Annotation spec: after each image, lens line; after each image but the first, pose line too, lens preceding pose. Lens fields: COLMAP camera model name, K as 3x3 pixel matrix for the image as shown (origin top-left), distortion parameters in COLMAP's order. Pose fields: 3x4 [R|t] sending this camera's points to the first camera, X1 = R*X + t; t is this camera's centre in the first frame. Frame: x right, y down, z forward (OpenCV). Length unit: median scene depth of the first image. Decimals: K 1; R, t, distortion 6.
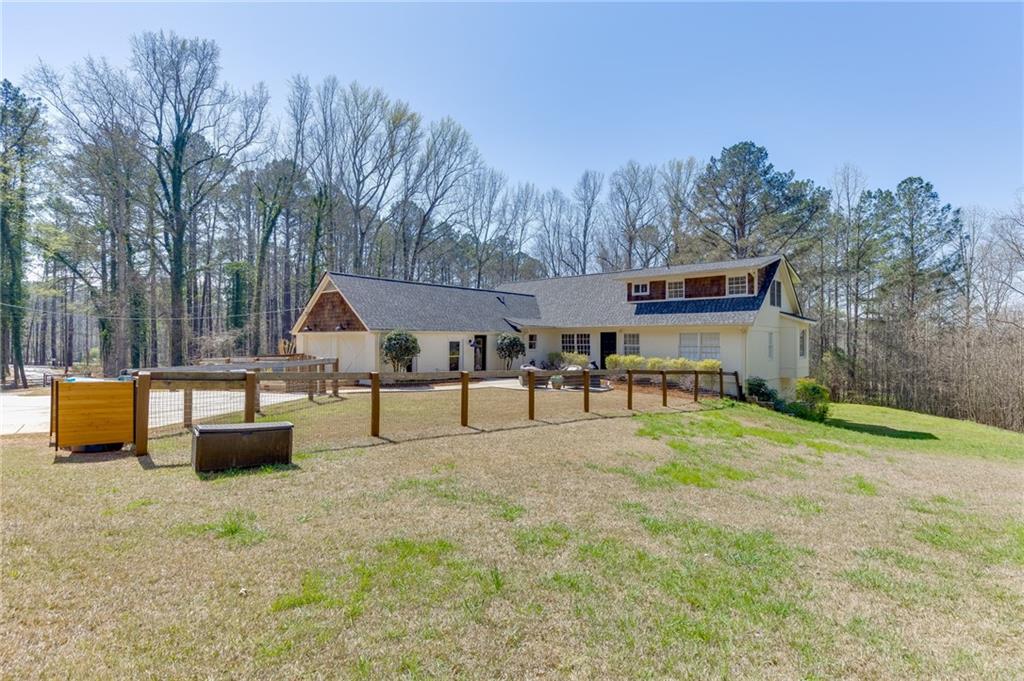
lens RADIAL K [[507.2, 0, 512.5], [0, 507.2, 341.7], [0, 0, 1]] dist [-0.003011, -0.001776]
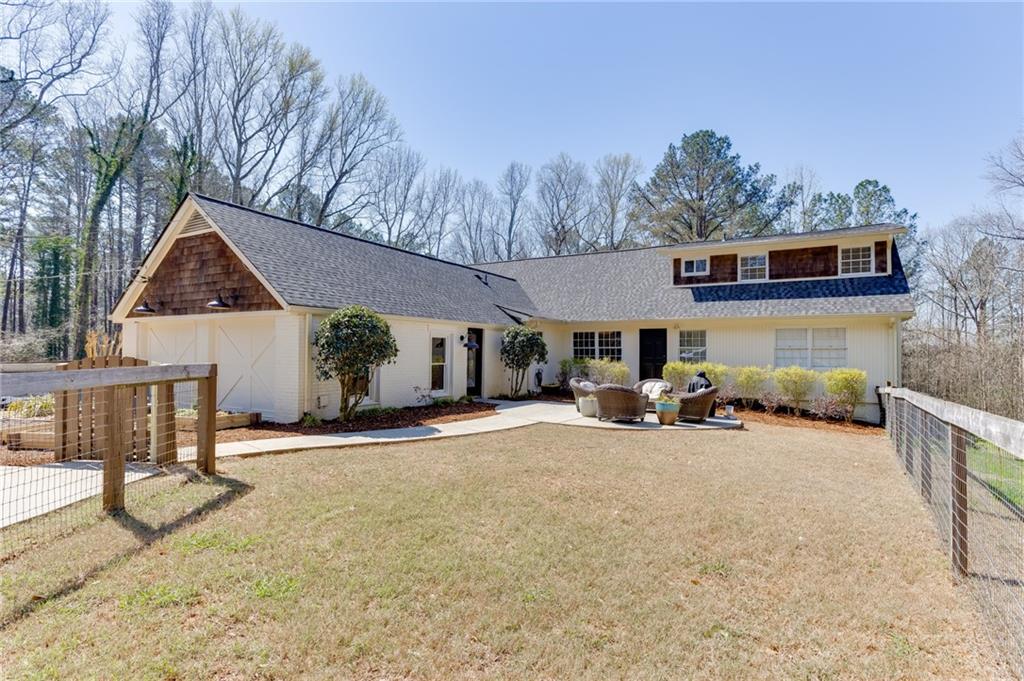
lens RADIAL K [[507.2, 0, 512.0], [0, 507.2, 343.6], [0, 0, 1]] dist [-0.003011, -0.001776]
pose [[0.977506, 0.008629, 0.210732, -0.075157], [-0.004369, 0.999777, -0.020671, 0.008658], [-0.210863, 0.019285, 0.977325, 0.211300]]
